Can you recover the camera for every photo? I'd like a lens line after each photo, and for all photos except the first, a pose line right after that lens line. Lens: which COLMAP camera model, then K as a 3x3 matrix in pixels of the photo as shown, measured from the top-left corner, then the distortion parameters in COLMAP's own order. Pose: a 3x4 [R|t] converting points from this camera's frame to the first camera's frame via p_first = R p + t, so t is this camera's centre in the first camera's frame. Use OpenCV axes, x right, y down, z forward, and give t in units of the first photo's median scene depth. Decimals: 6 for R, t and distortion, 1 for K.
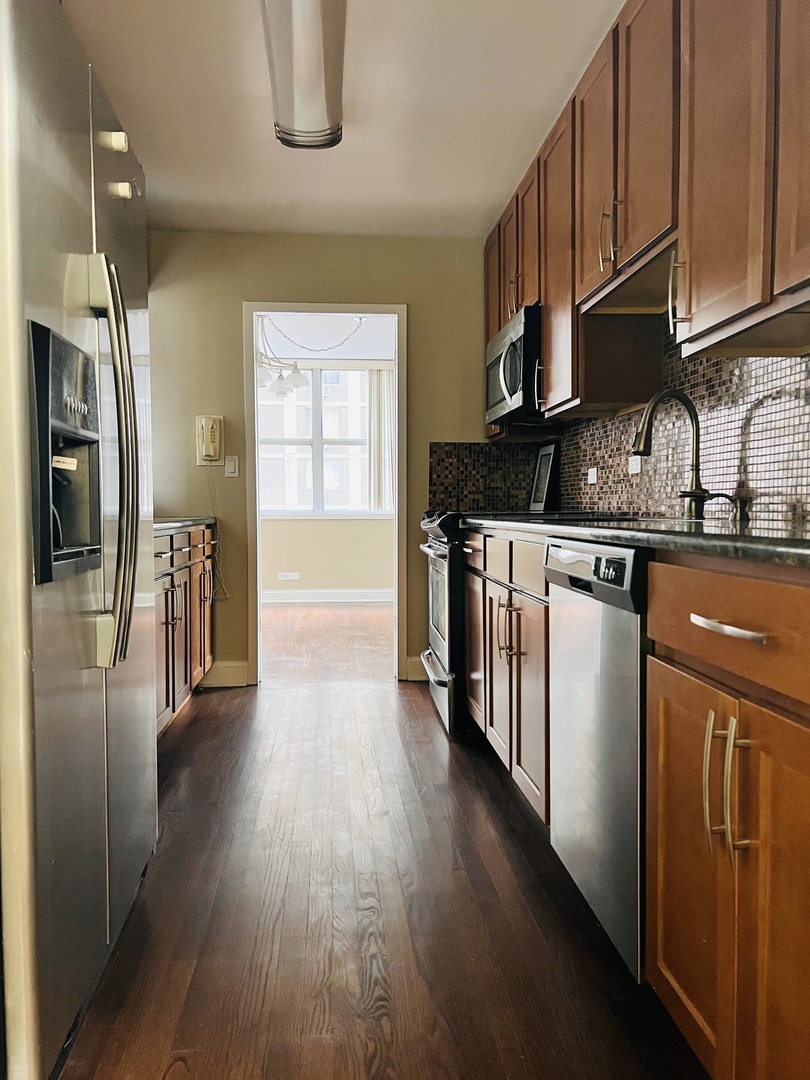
lens RADIAL K [[812.4, 0, 403.9], [0, 812.4, 542.2], [0, 0, 1]] dist [0.060460, -0.063124]
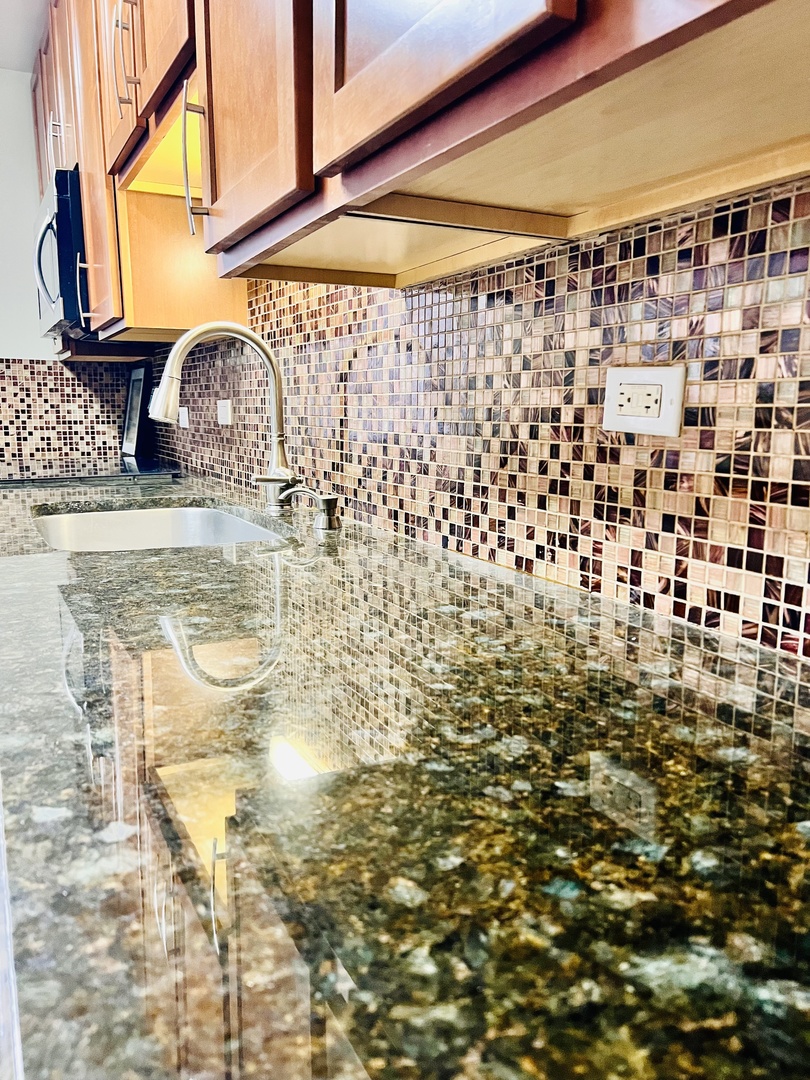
lens RADIAL K [[812.4, 0, 407.1], [0, 812.4, 541.7], [0, 0, 1]] dist [0.060460, -0.063124]
pose [[0.923051, -0.059756, 0.380008, 0.103013], [0.012351, 0.991955, 0.125984, -0.048512], [-0.384479, -0.111596, 0.916364, 0.170457]]
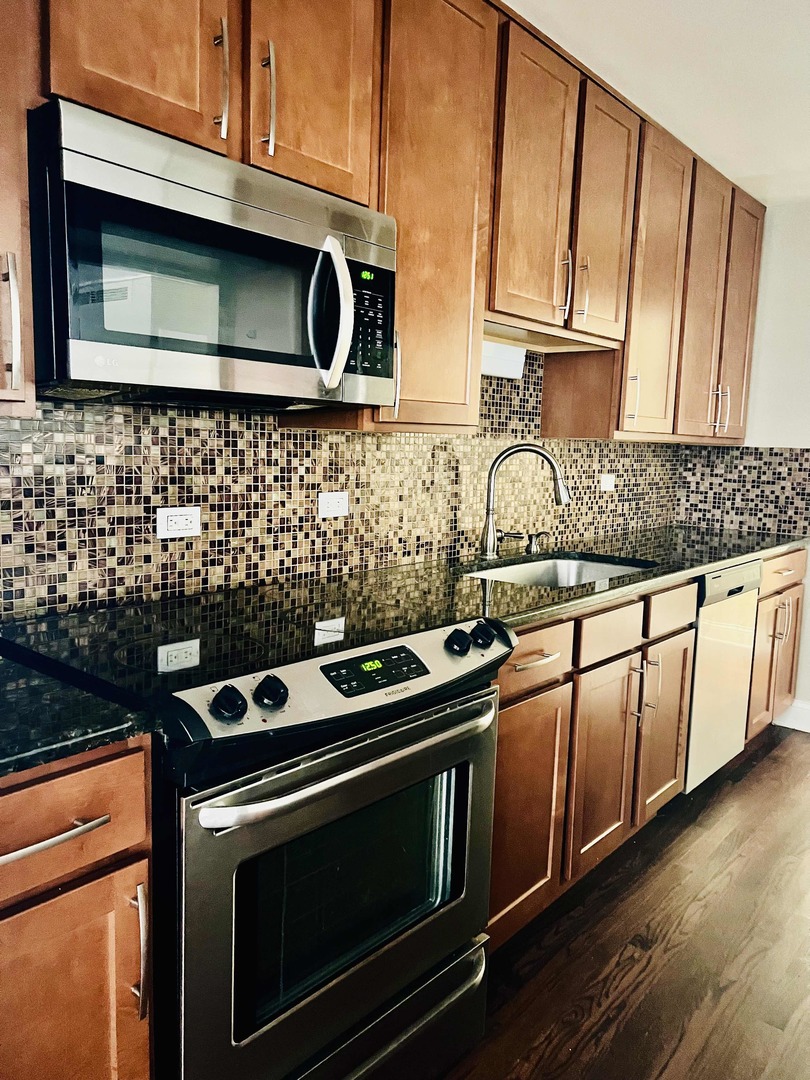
lens RADIAL K [[812.4, 0, 398.8], [0, 812.4, 539.5], [0, 0, 1]] dist [0.060460, -0.063124]
pose [[-0.703482, -0.093297, 0.704563, -0.184224], [0.009882, 0.989967, 0.140956, -0.114569], [-0.710644, 0.106122, -0.695502, 1.016716]]
